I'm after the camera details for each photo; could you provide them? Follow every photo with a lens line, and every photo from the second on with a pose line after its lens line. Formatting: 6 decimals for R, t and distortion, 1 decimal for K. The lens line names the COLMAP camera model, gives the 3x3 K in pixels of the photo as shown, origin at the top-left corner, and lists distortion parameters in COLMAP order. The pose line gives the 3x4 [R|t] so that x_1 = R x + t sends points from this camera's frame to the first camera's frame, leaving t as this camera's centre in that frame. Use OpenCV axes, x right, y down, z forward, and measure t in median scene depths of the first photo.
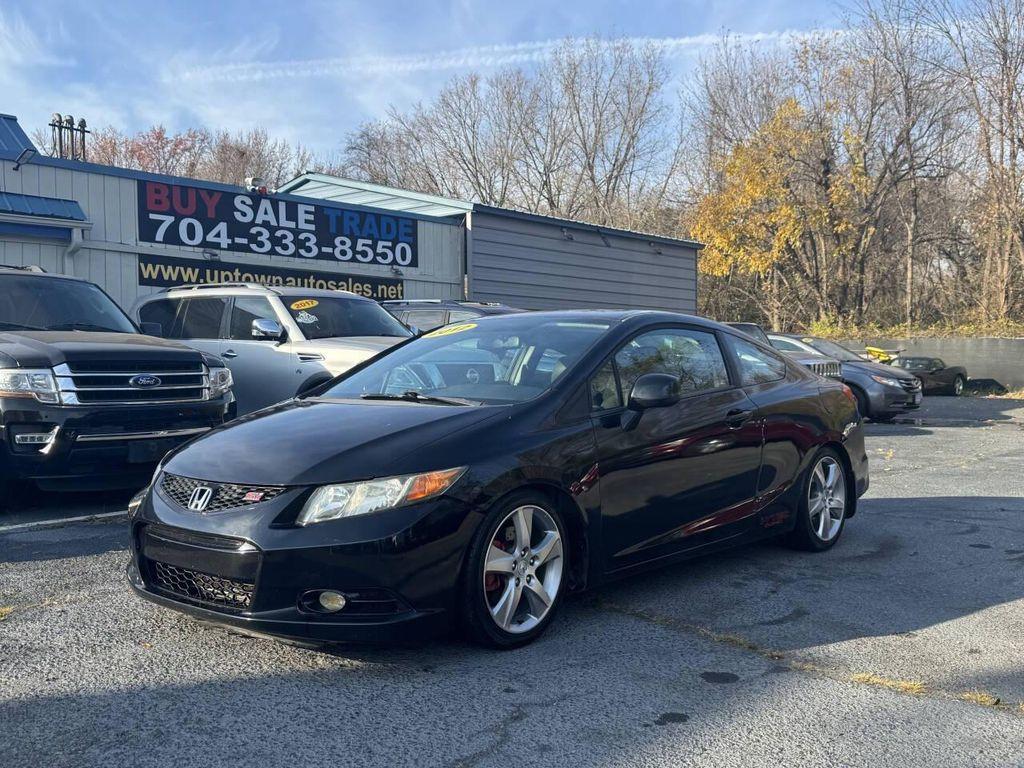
lens RADIAL K [[1064.1, 0, 527.1], [0, 1064.1, 387.9], [0, 0, 1]] dist [0.148400, -0.279911]
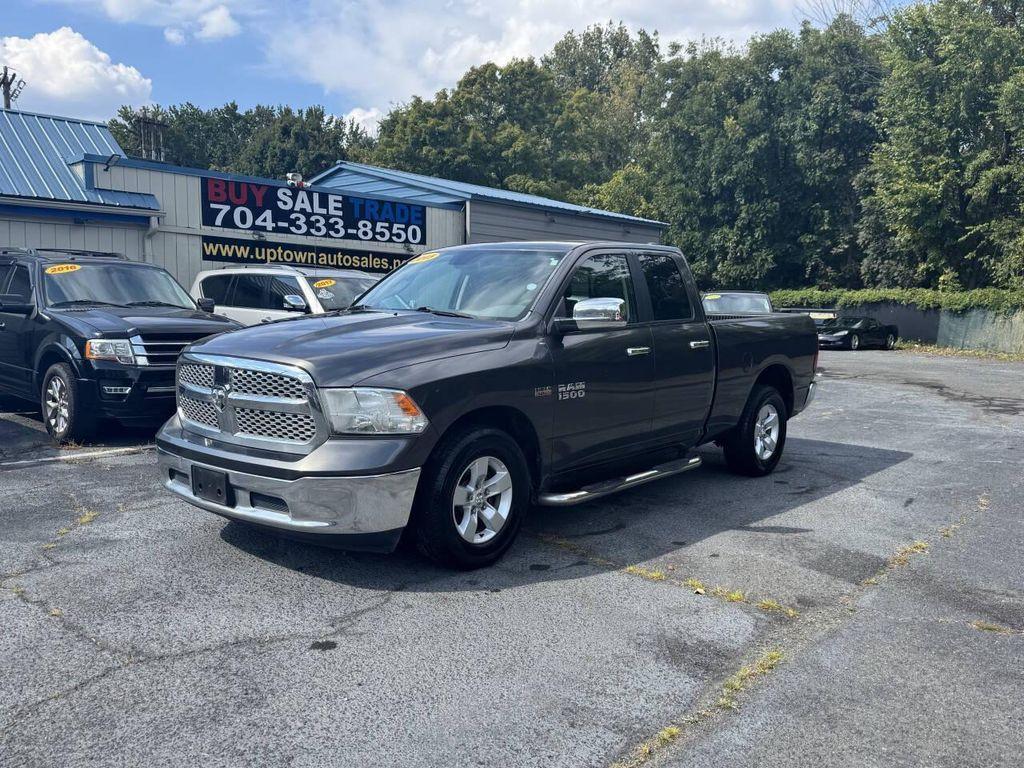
lens RADIAL K [[903.9, 0, 526.3], [0, 903.9, 395.2], [0, 0, 1]] dist [0.150873, -0.304089]
pose [[0.999531, 0.020220, -0.022999, 0.049757], [-0.018420, 0.996941, 0.075952, -0.023066], [0.024464, -0.075492, 0.996846, -0.084305]]
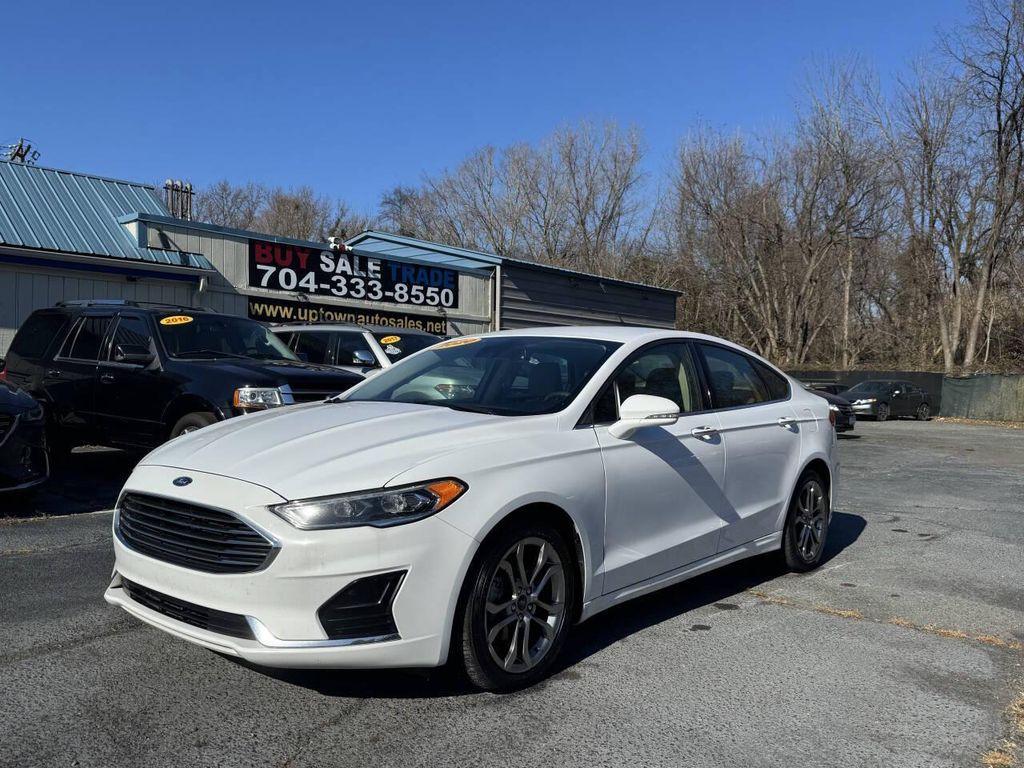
lens RADIAL K [[901.6, 0, 516.7], [0, 901.6, 386.3], [0, 0, 1]] dist [0.157879, -0.306751]
pose [[0.999792, 0.020285, -0.002184, -0.032397], [-0.020320, 0.999640, -0.017498, -0.003395], [0.001828, 0.017539, 0.999845, -0.079091]]
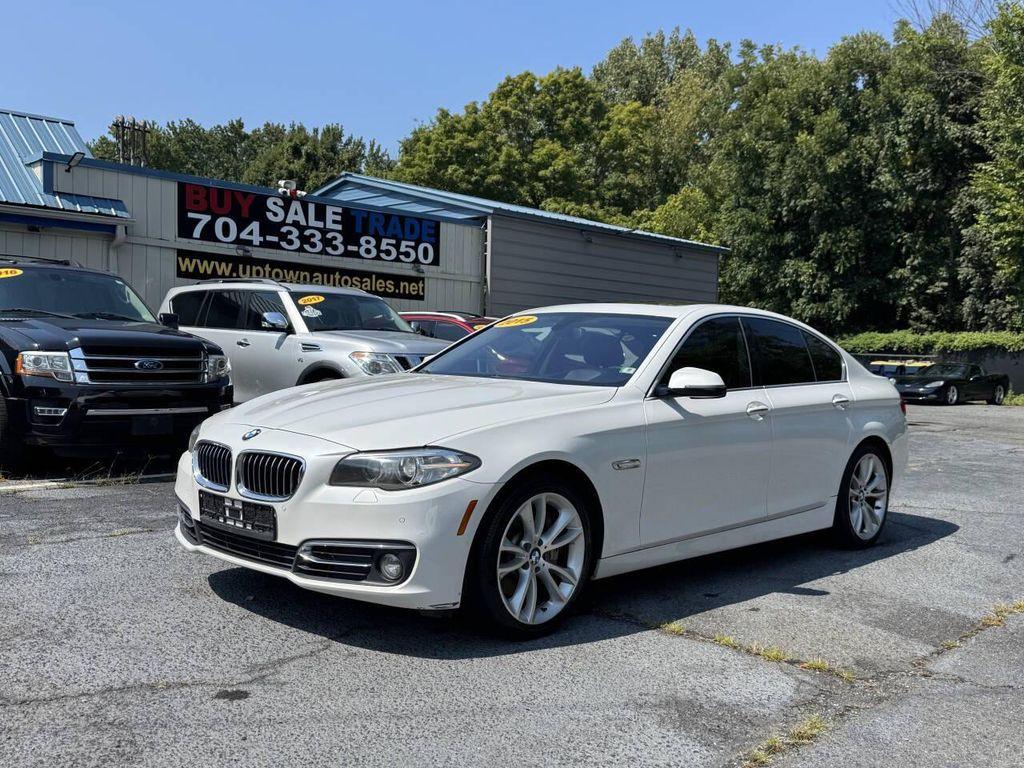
lens RADIAL K [[1053.2, 0, 524.0], [0, 1053.2, 393.1], [0, 0, 1]] dist [0.168148, -0.359664]
pose [[0.997154, 0.032570, -0.067990, 0.067100], [-0.031784, 0.999415, 0.012619, -0.001737], [0.068361, -0.010422, 0.997606, -0.061507]]
